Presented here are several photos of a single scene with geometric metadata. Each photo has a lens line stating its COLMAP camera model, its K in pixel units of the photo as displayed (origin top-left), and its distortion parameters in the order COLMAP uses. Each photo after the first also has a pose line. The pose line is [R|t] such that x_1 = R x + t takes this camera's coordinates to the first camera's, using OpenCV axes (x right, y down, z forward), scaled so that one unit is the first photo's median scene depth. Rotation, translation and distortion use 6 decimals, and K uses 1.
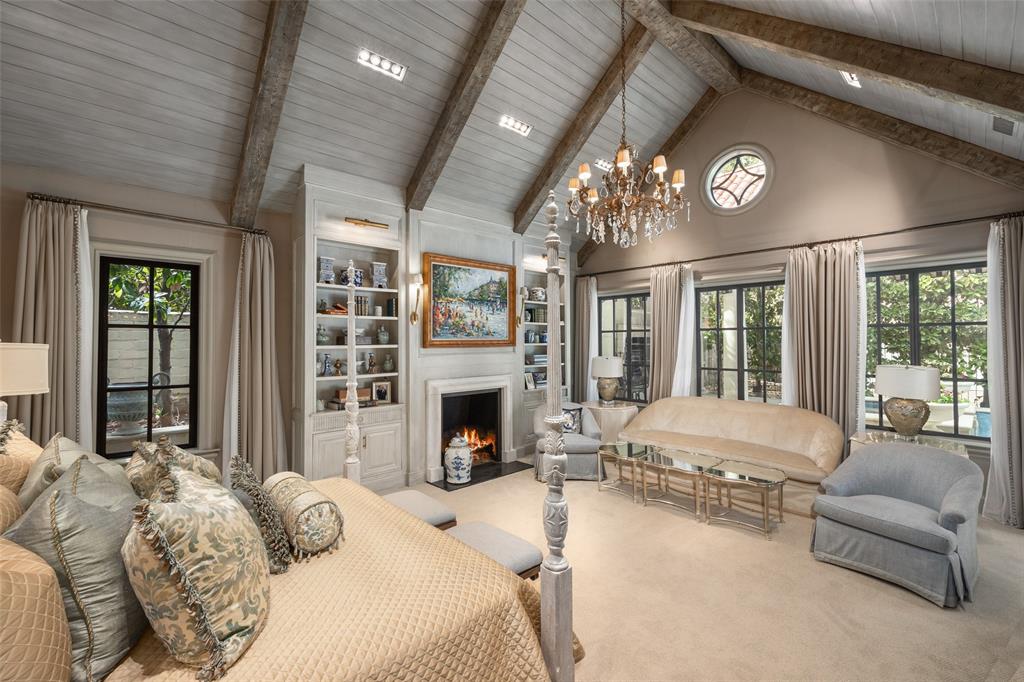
lens RADIAL K [[396.5, 0, 512.0], [0, 396.5, 341.0], [0, 0, 1]] dist [0.000060, 0.000008]
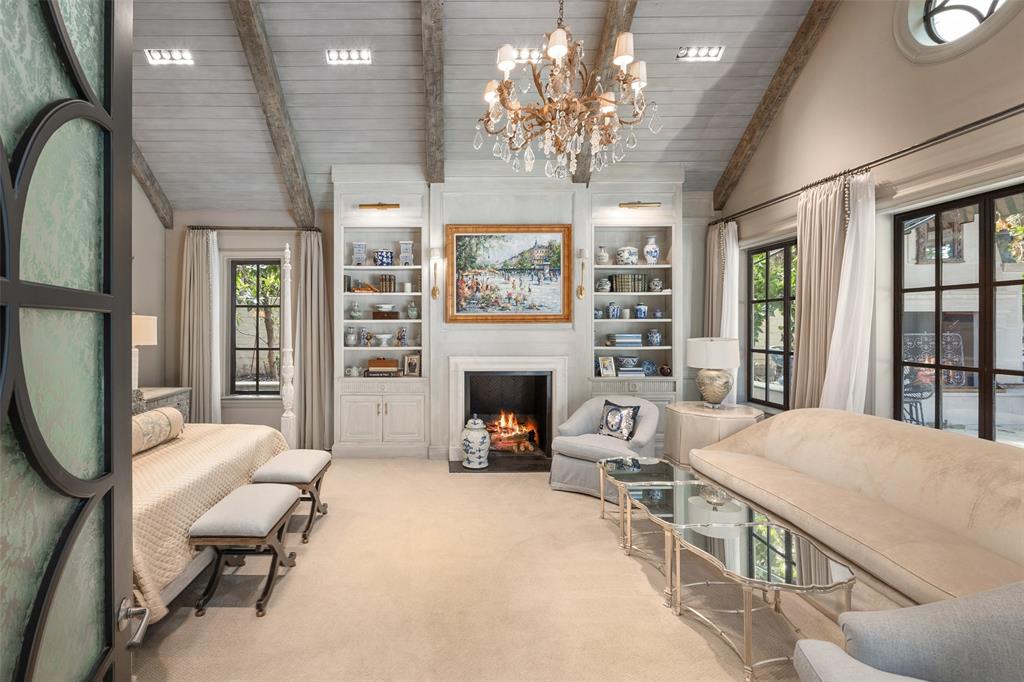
lens RADIAL K [[425.7, 0, 510.4], [0, 425.7, 330.9], [0, 0, 1]] dist [-0.000189, -0.000144]
pose [[0.770747, 0.010966, -0.637047, 0.558329], [0.000161, 0.999848, 0.017407, 0.018687], [0.637142, -0.013519, 0.770628, 0.282879]]
